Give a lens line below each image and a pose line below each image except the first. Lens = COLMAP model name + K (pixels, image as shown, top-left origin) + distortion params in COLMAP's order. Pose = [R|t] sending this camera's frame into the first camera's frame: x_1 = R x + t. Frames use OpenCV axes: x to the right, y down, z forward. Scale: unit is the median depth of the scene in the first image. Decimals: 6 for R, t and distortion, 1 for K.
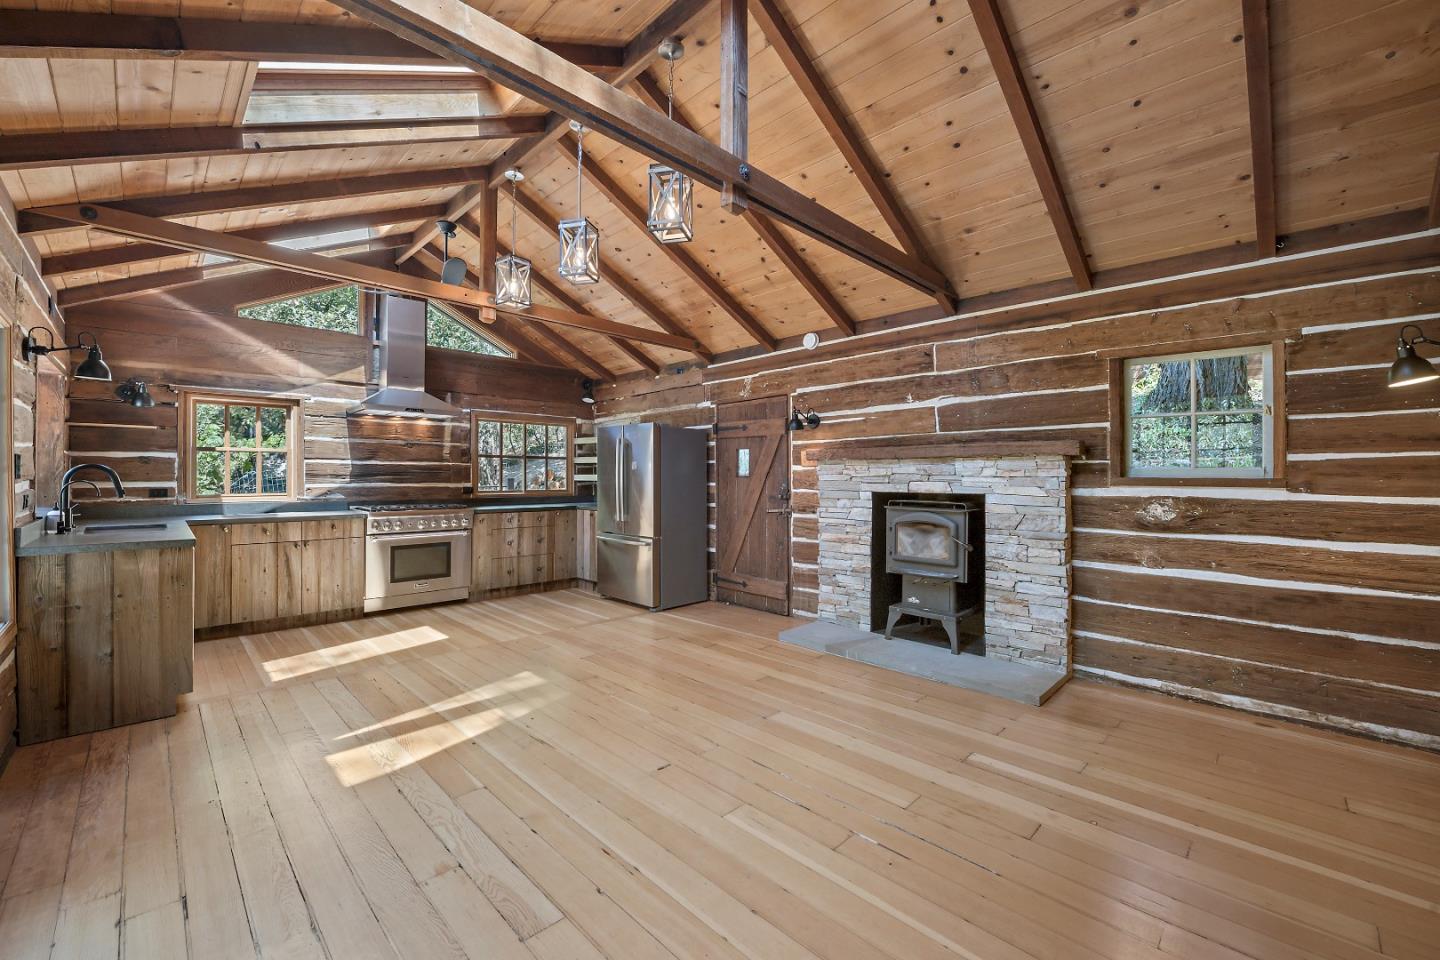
lens RADIAL K [[574.9, 0, 723.7], [0, 574.9, 472.5], [0, 0, 1]] dist [0.005738, -0.001439]
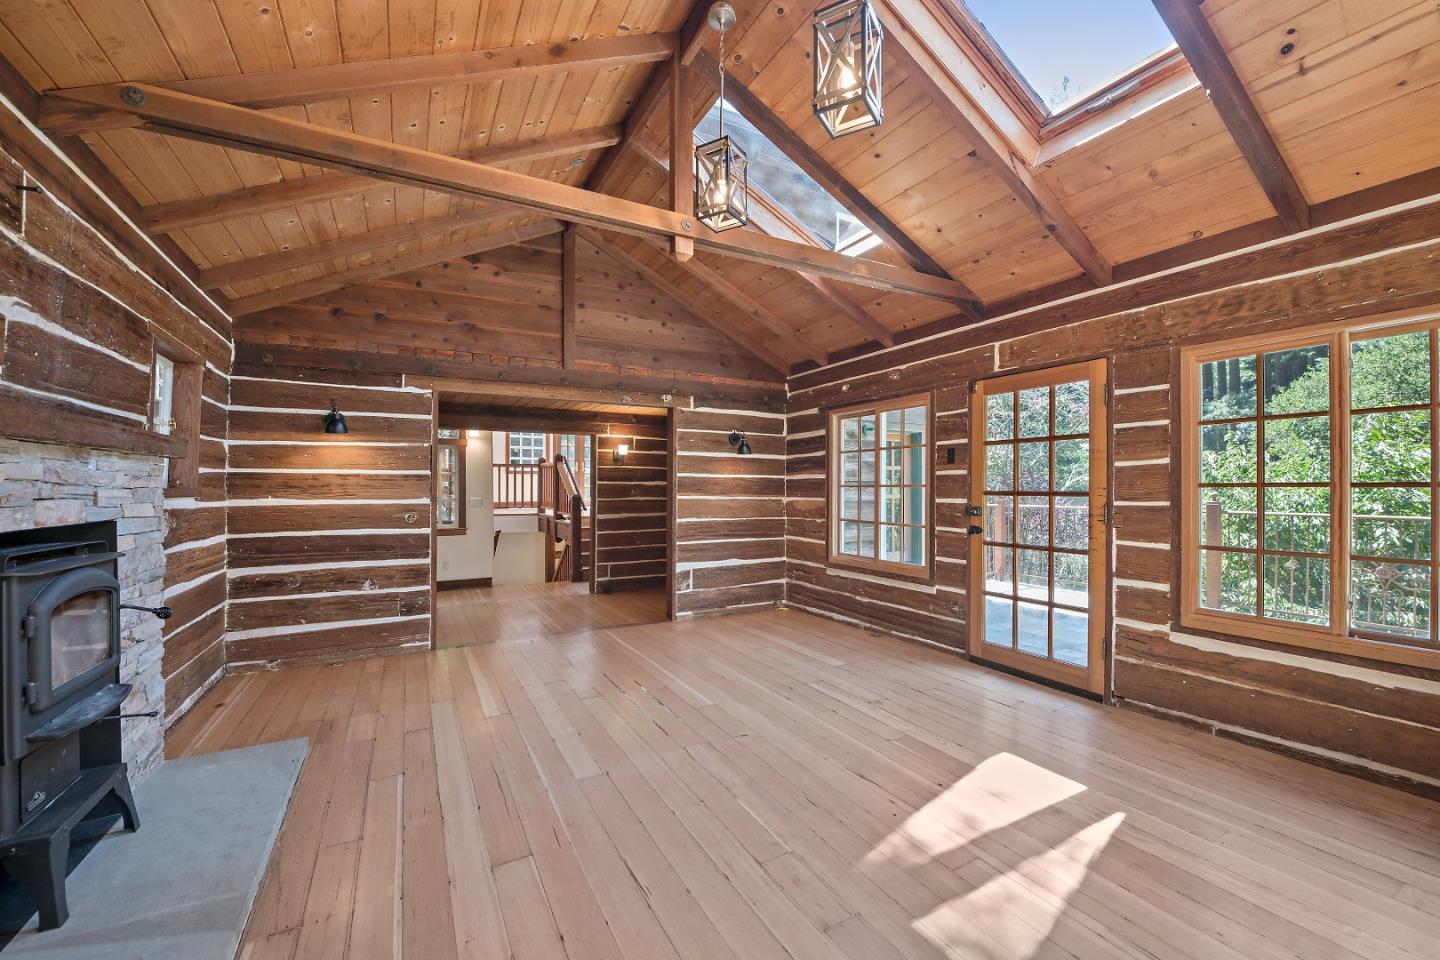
lens RADIAL K [[574.9, 0, 724.4], [0, 574.9, 486.1], [0, 0, 1]] dist [0.005738, -0.001439]
pose [[-0.957377, 0.002260, 0.288831, -0.399525], [0.001522, 0.999995, -0.002782, 0.011155], [-0.288836, -0.002224, -0.957376, 2.087205]]
